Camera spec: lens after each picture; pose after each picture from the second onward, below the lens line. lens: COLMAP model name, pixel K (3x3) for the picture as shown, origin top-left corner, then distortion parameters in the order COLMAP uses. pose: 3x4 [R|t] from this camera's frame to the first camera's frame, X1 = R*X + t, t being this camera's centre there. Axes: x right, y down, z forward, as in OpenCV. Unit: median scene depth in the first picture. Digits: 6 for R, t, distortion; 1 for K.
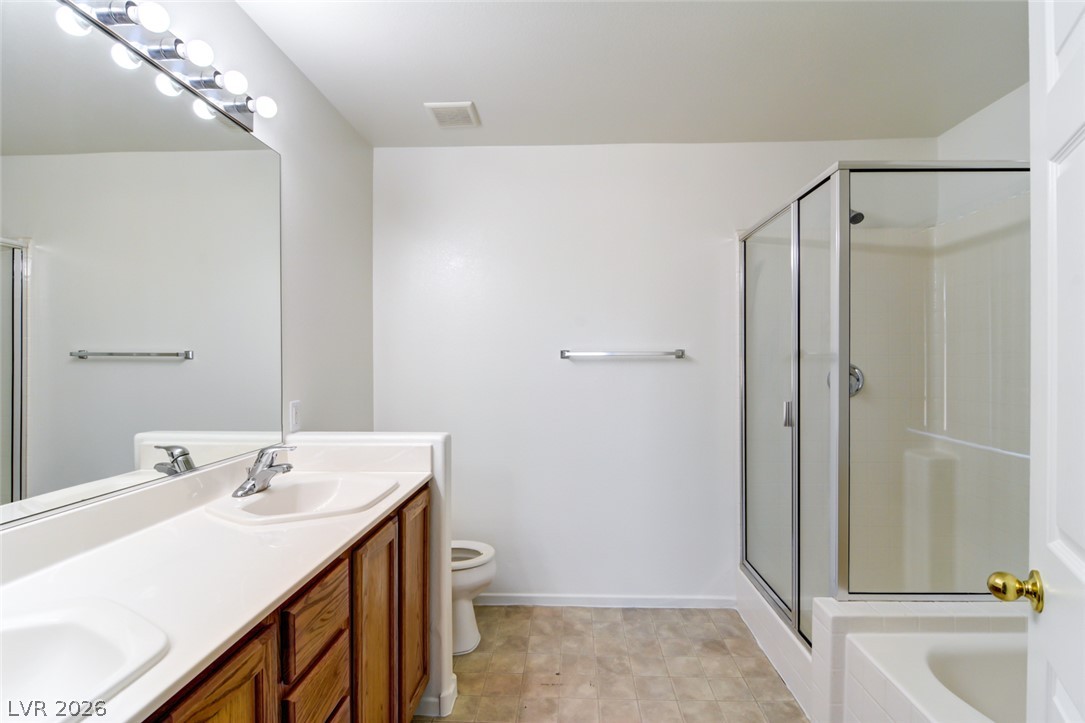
lens RADIAL K [[525.7, 0, 554.3], [0, 525.7, 363.4], [0, 0, 1]] dist [-0.002399, -0.000961]
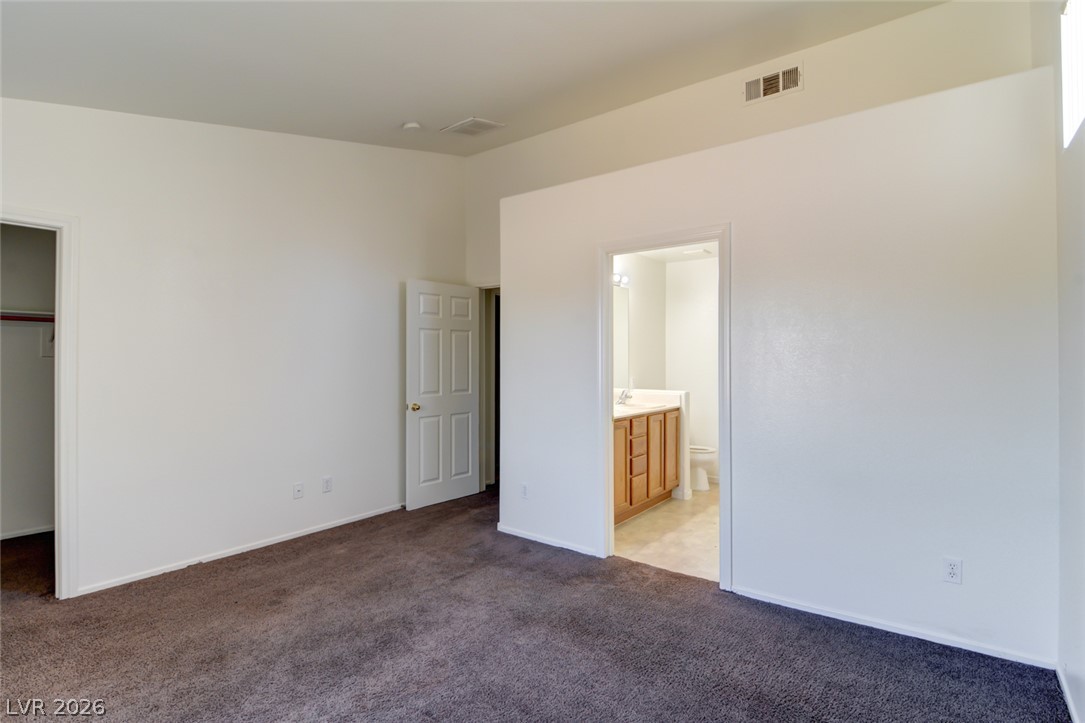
lens RADIAL K [[525.7, 0, 554.3], [0, 525.7, 363.4], [0, 0, 1]] dist [-0.002399, -0.000961]
pose [[0.824950, -0.001368, -0.565204, 0.736831], [-0.002118, 0.999983, -0.005512, 0.016415], [0.565202, 0.005744, 0.824932, -1.532508]]
